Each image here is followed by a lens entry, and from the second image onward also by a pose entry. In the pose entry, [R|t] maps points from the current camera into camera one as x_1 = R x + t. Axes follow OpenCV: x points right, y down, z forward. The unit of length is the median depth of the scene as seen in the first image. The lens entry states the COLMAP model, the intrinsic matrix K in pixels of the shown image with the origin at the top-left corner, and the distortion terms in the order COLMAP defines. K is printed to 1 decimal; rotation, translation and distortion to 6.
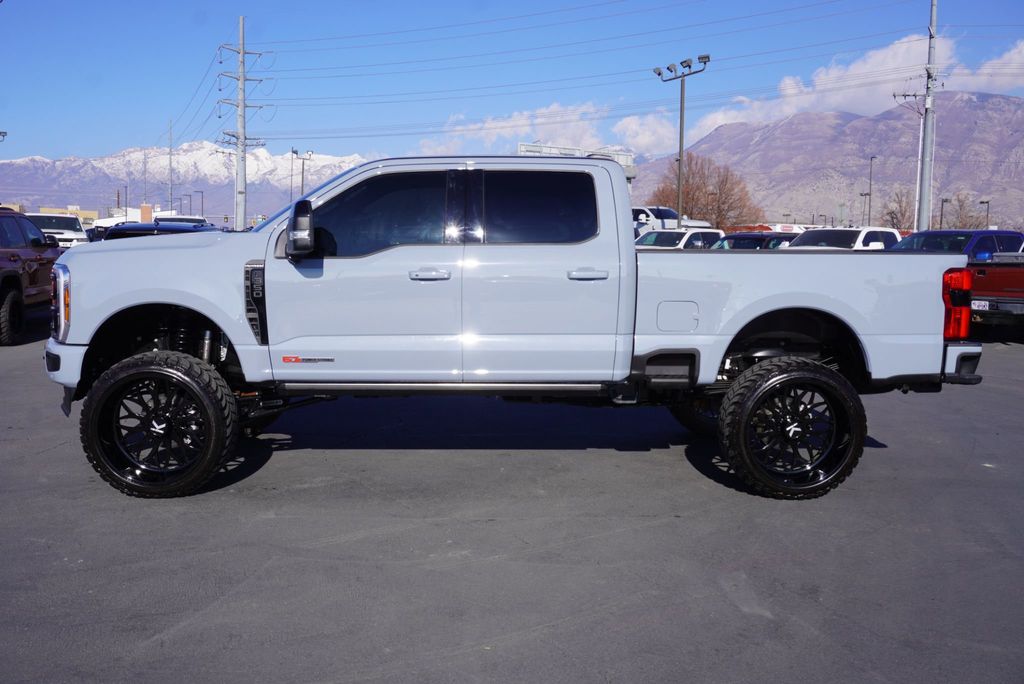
lens RADIAL K [[976.2, 0, 502.1], [0, 976.2, 340.3], [0, 0, 1]] dist [0.026675, 0.000000]
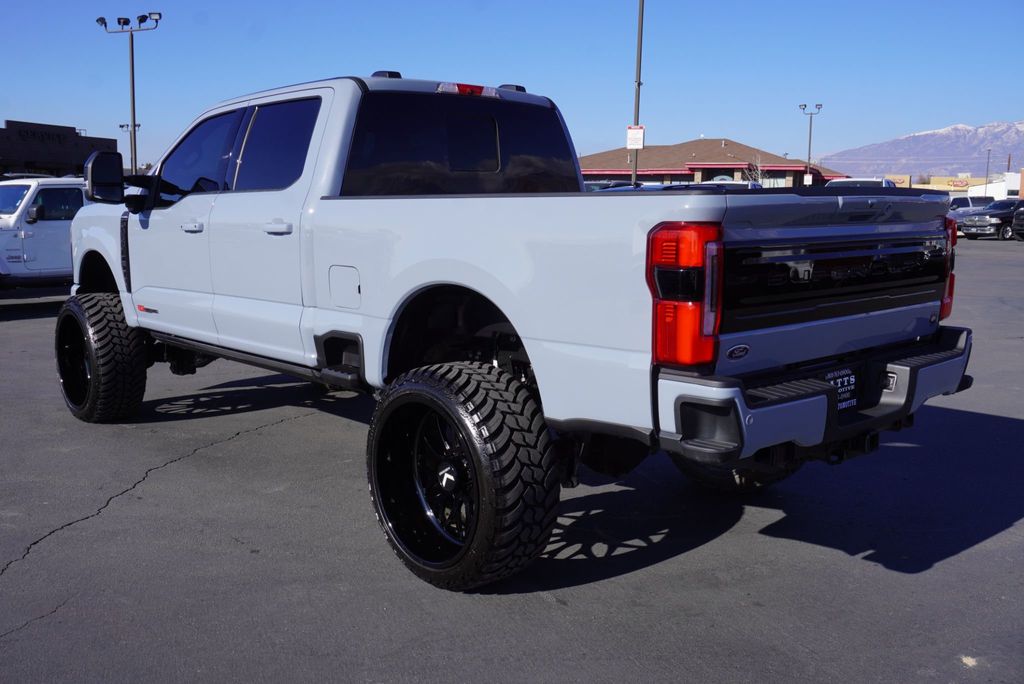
lens RADIAL K [[964.6, 0, 479.5], [0, 964.6, 348.2], [0, 0, 1]] dist [0.028511, 0.000000]
pose [[0.614712, 0.103017, -0.781995, 0.631492], [-0.072172, 0.994621, 0.074294, -0.031581], [0.785443, 0.010769, 0.618841, 0.500853]]
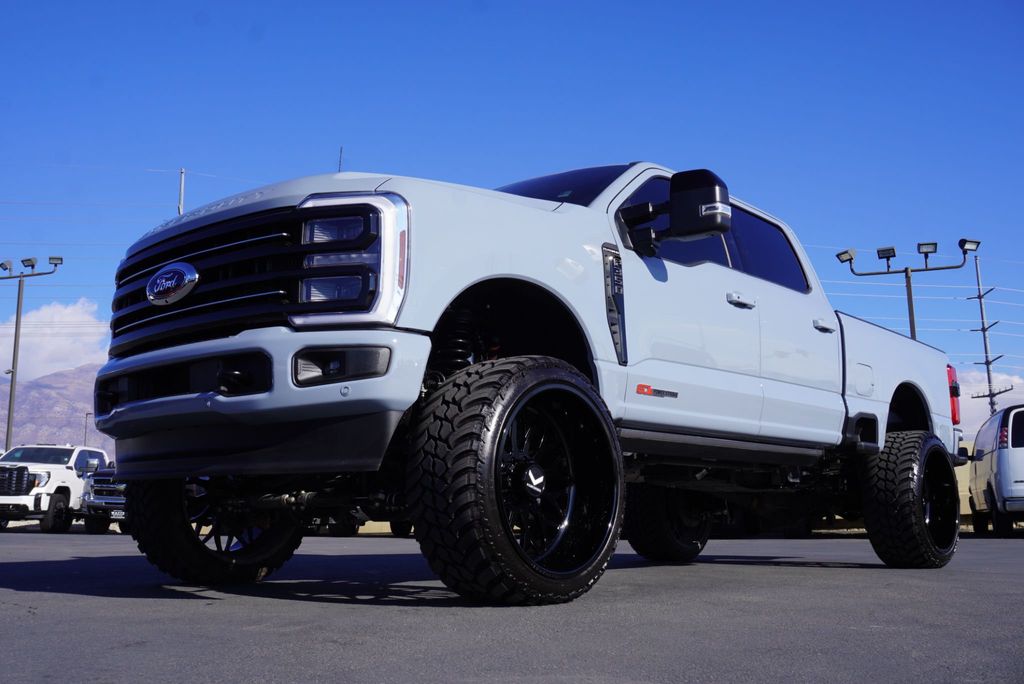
lens RADIAL K [[1036.5, 0, 517.8], [0, 1036.5, 335.6], [0, 0, 1]] dist [-0.026533, 0.000000]
pose [[0.669311, 0.124020, 0.732559, -0.638879], [0.085565, 0.966544, -0.241810, 0.118927], [-0.738039, 0.224527, 0.636306, 0.455280]]
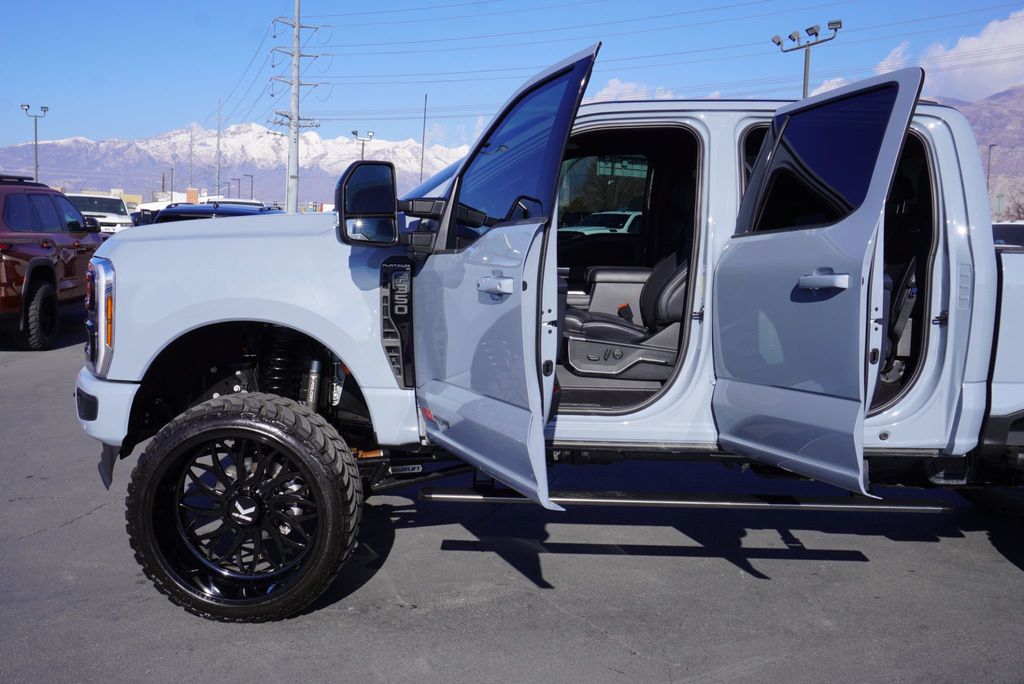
lens RADIAL K [[1033.7, 0, 514.8], [0, 1033.7, 337.0], [0, 0, 1]] dist [0.027420, 0.000000]
pose [[0.998892, 0.018409, -0.043322, -0.111149], [-0.018425, 0.999830, 0.000029, -0.023350], [0.043315, 0.000770, 0.999061, 0.248414]]
